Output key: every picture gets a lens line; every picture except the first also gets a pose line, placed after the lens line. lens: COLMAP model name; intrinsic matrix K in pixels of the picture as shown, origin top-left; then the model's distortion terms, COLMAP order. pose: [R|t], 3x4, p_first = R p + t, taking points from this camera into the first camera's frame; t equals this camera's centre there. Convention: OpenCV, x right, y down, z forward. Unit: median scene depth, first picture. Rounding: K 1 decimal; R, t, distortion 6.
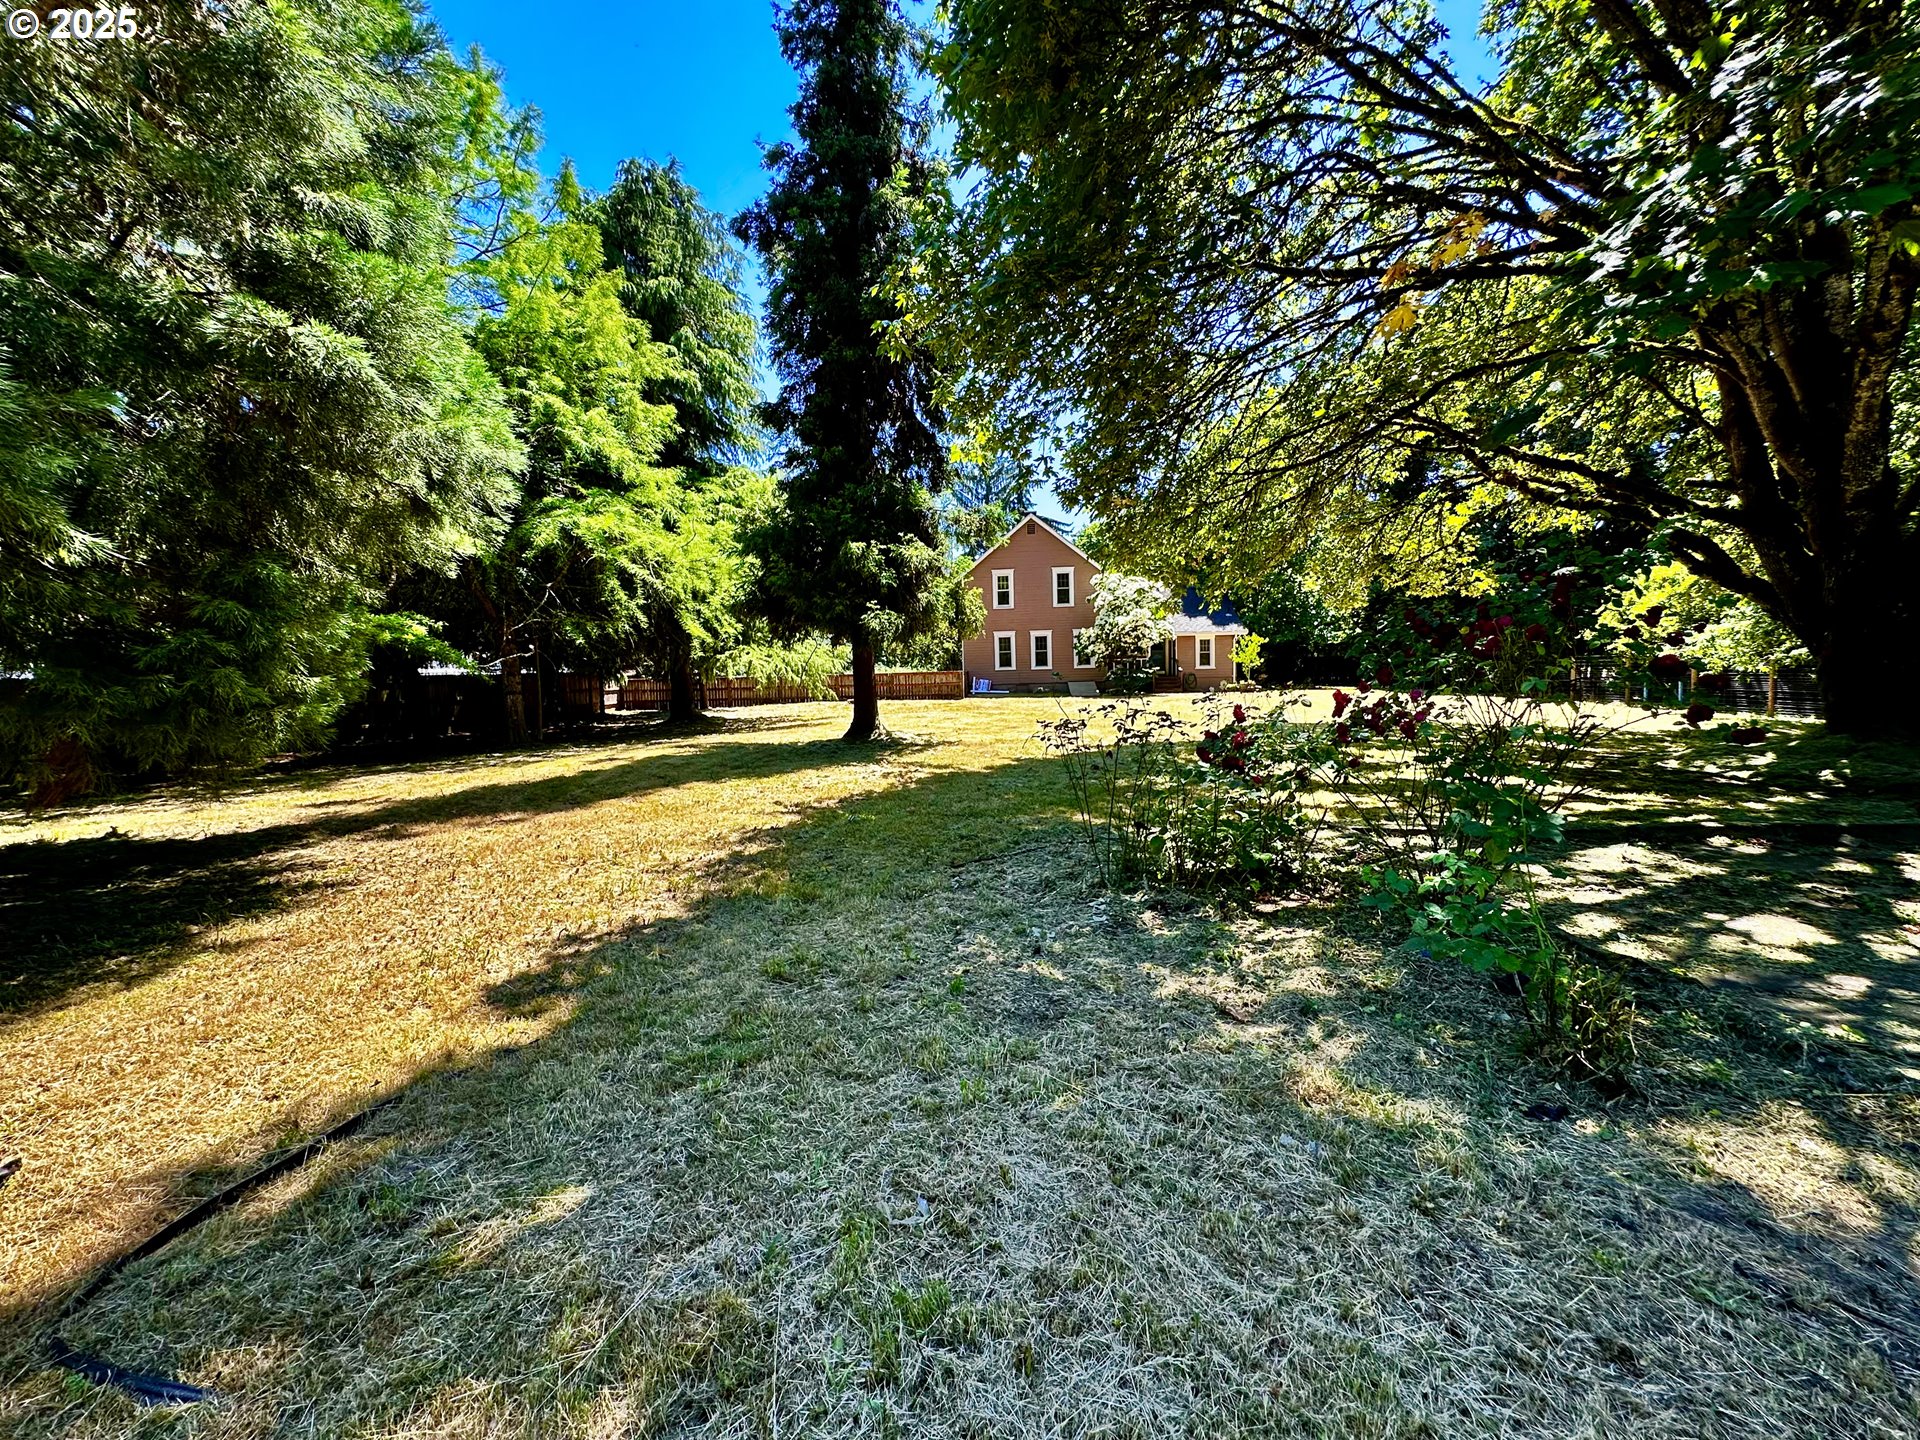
lens RADIAL K [[768.5, 0, 959.8], [0, 768.5, 721.4], [0, 0, 1]] dist [-0.002657, 0.001291]
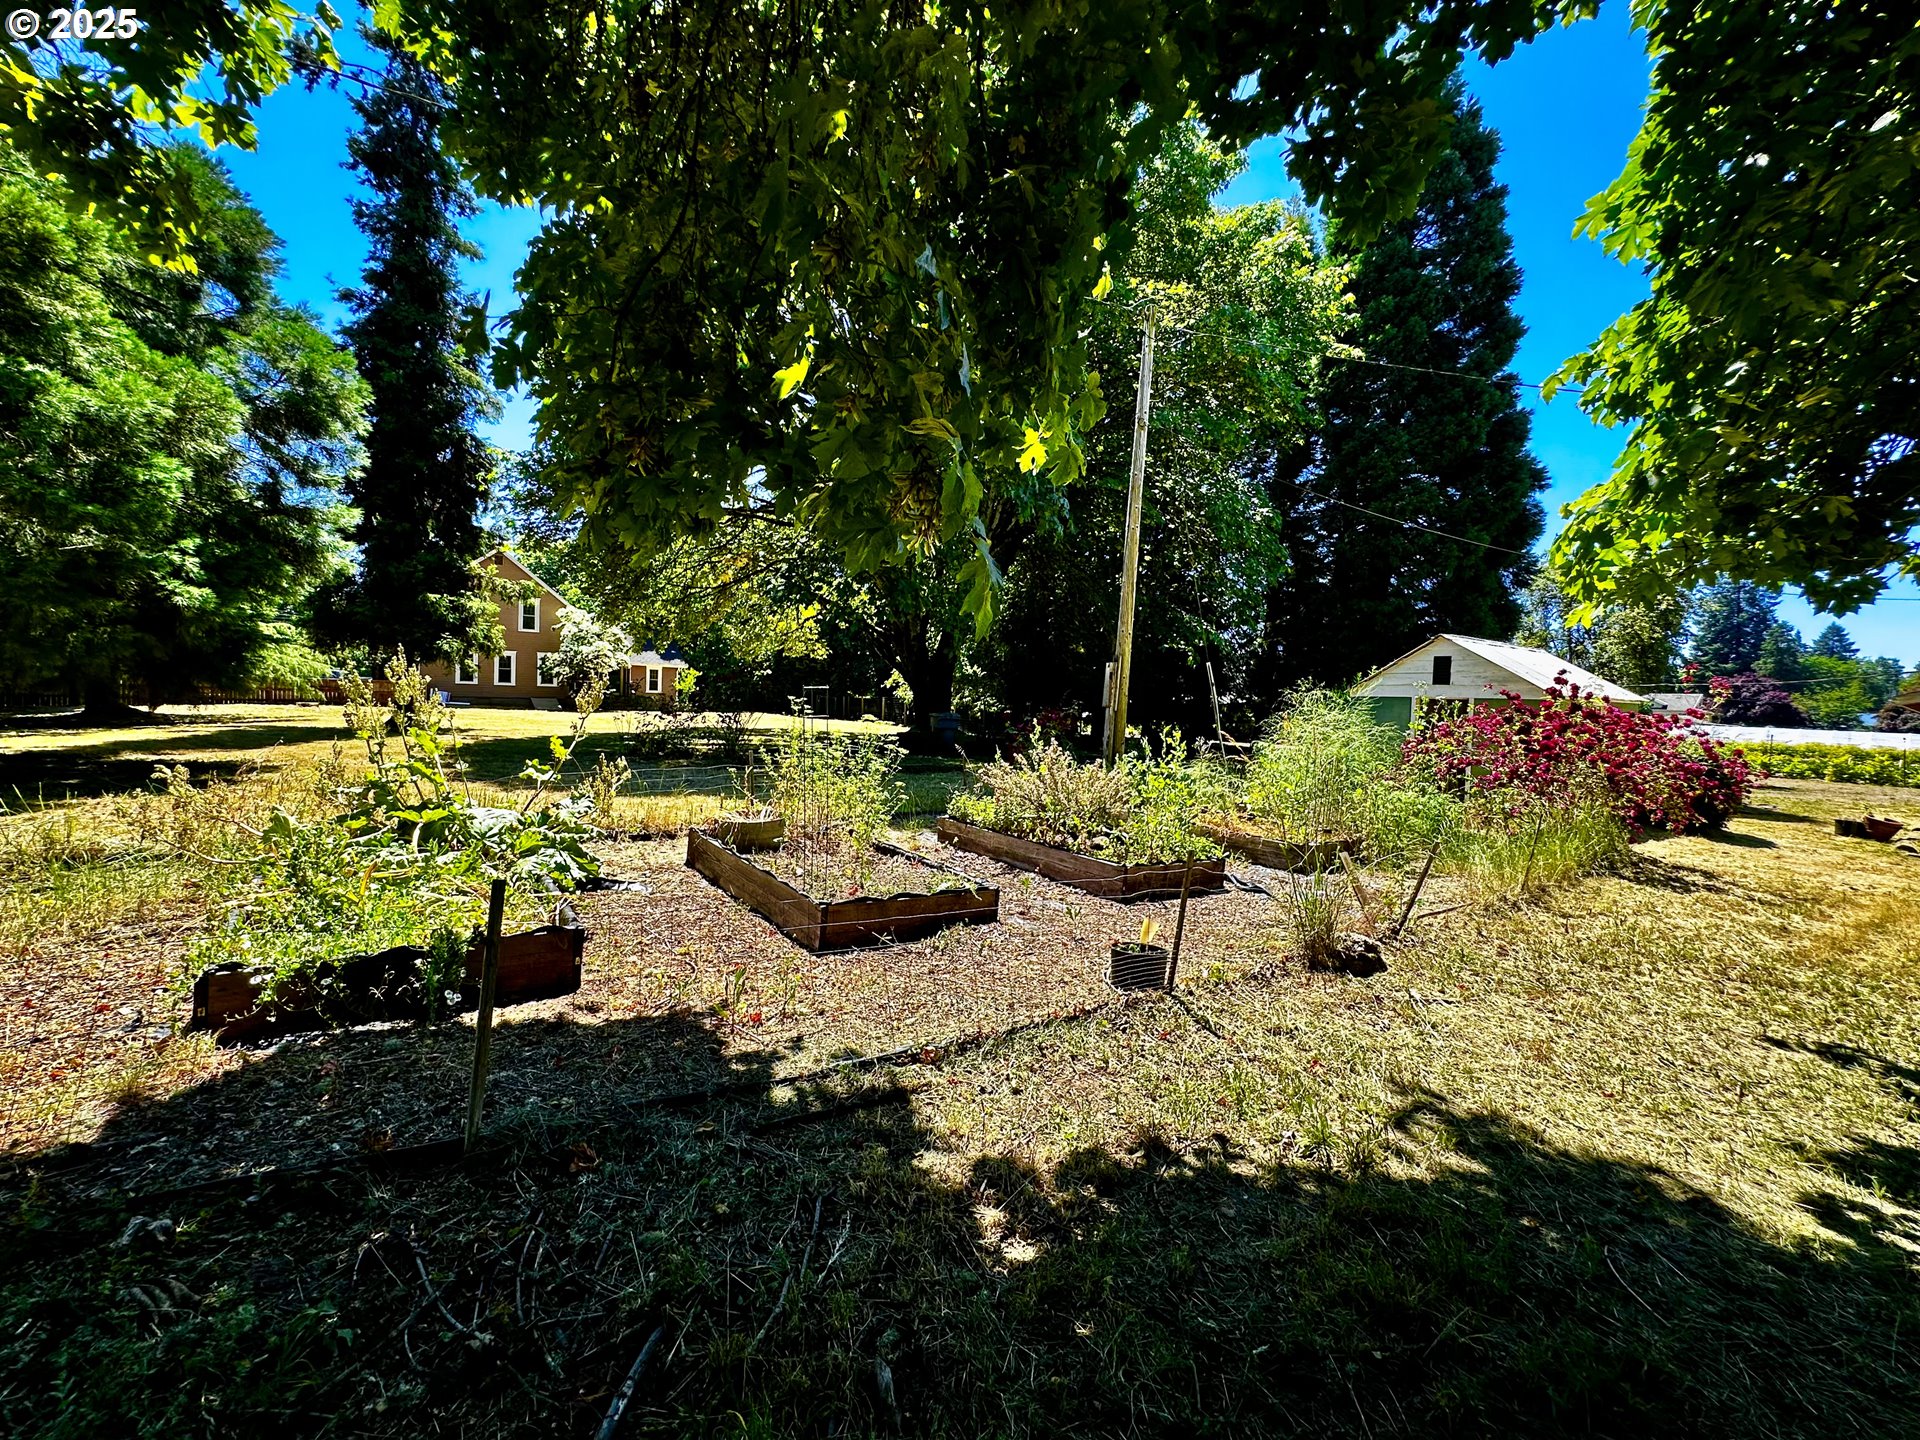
lens RADIAL K [[768.5, 0, 959.8], [0, 768.5, 721.4], [0, 0, 1]] dist [-0.002657, 0.001291]
pose [[0.768143, 0.034944, 0.639325, -0.109093], [-0.009687, 0.999030, -0.042966, 0.029800], [-0.640206, 0.026811, 0.767736, -0.317031]]
